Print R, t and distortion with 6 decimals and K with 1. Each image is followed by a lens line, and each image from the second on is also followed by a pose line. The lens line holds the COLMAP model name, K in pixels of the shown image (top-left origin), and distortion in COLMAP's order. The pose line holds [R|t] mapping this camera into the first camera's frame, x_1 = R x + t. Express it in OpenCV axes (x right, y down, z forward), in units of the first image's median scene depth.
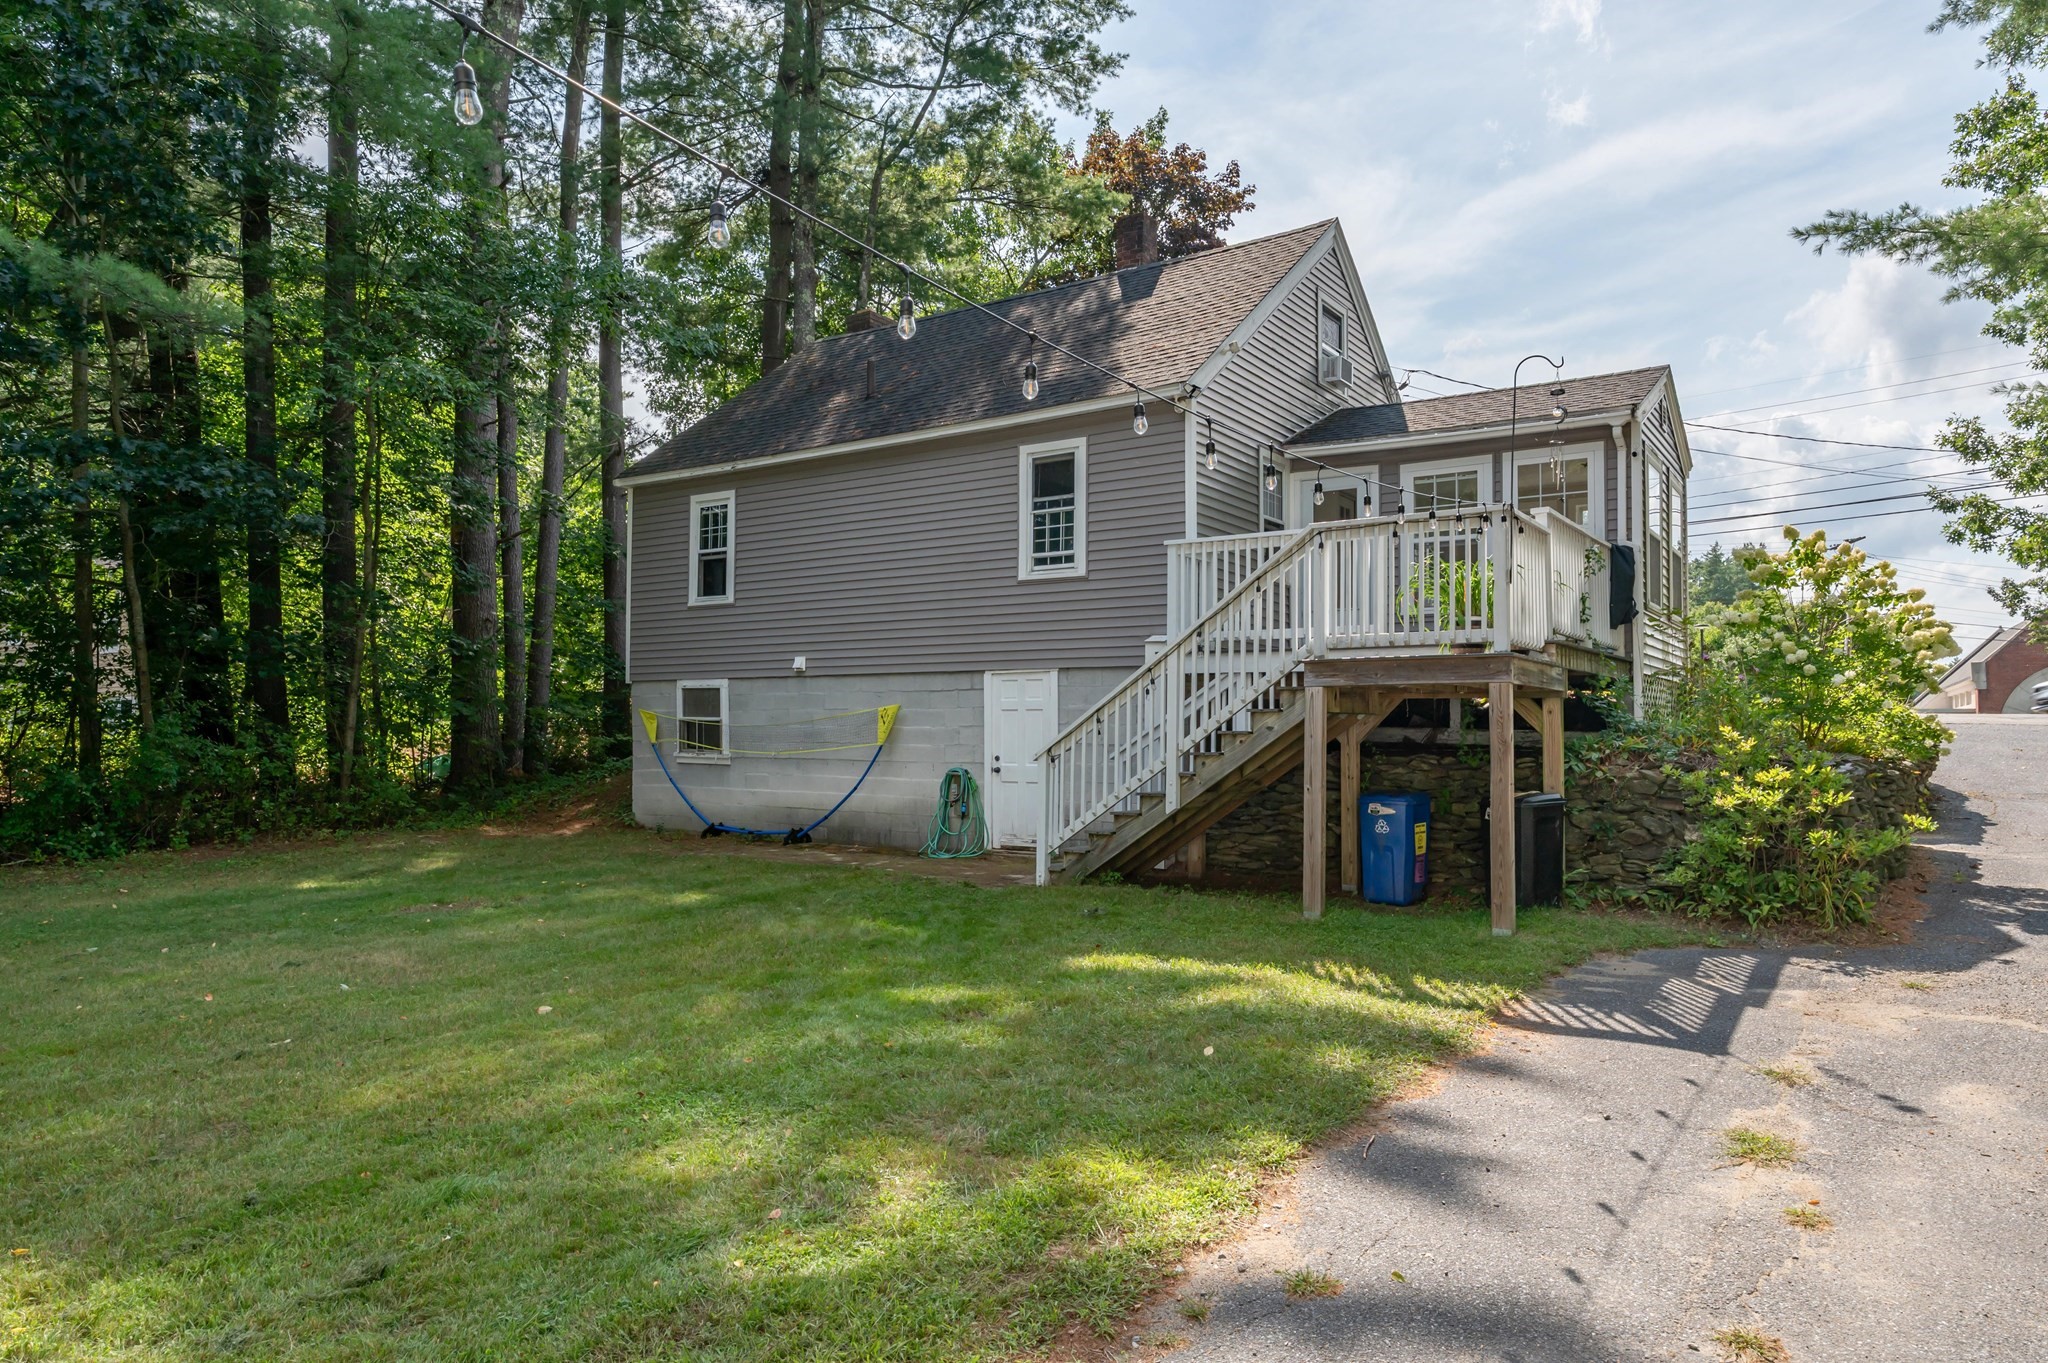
lens RADIAL K [[1278.5, 0, 1024.0], [0, 1278.5, 681.5], [0, 0, 1]] dist [-0.020985, -0.000245]
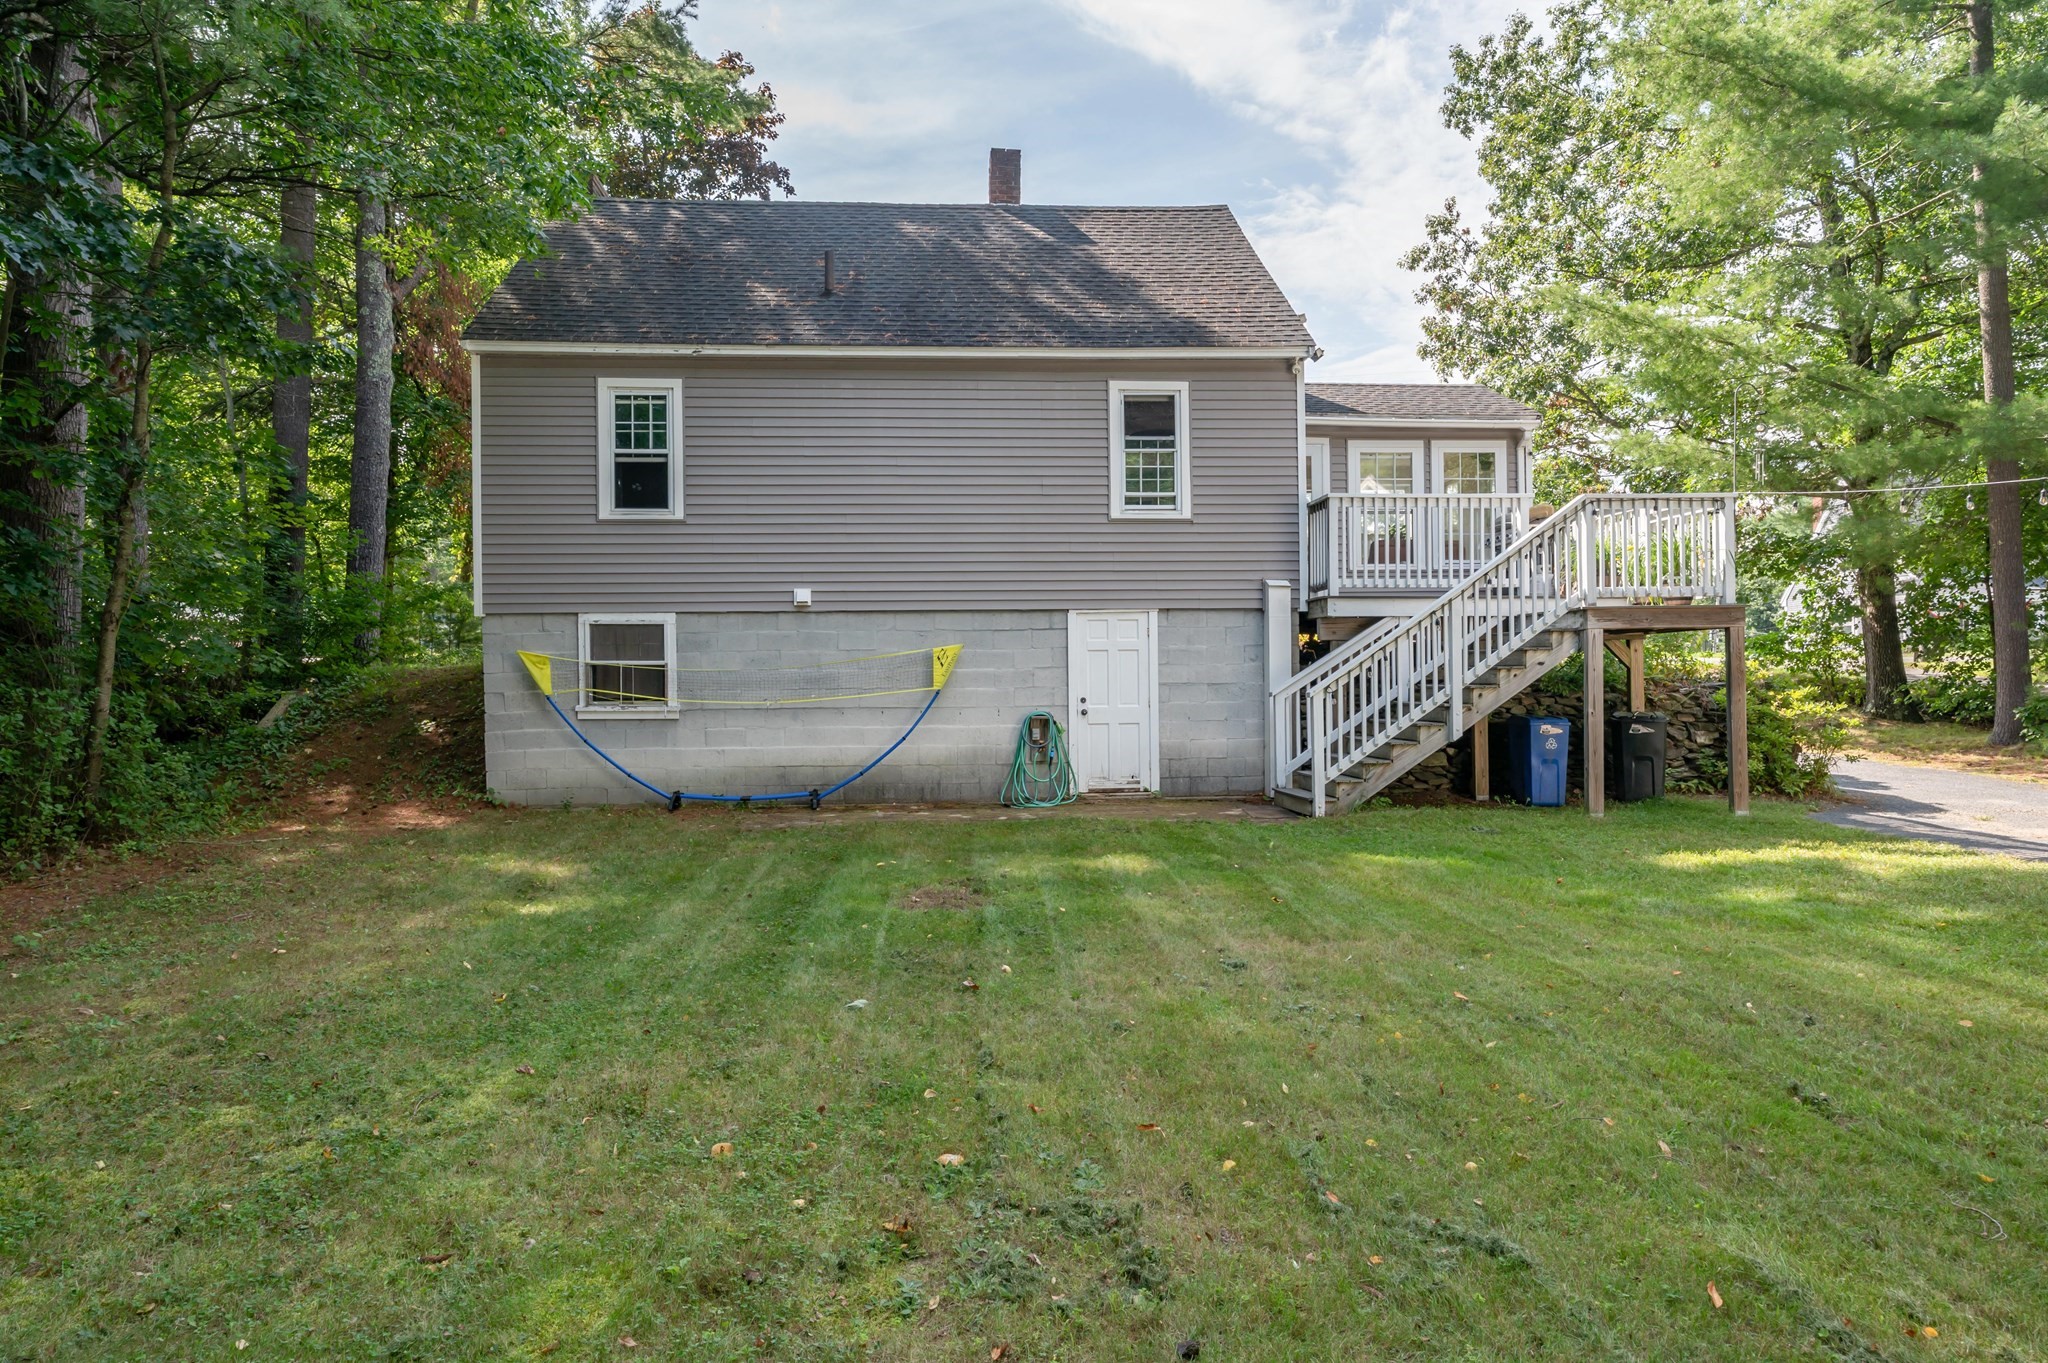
lens RADIAL K [[1278.5, 0, 1024.0], [0, 1278.5, 681.5], [0, 0, 1]] dist [-0.020985, -0.000245]
pose [[0.781901, -0.011478, 0.623296, -0.665701], [-0.011227, 0.999409, 0.032488, 0.014847], [-0.623301, -0.032400, 0.781311, 0.270843]]
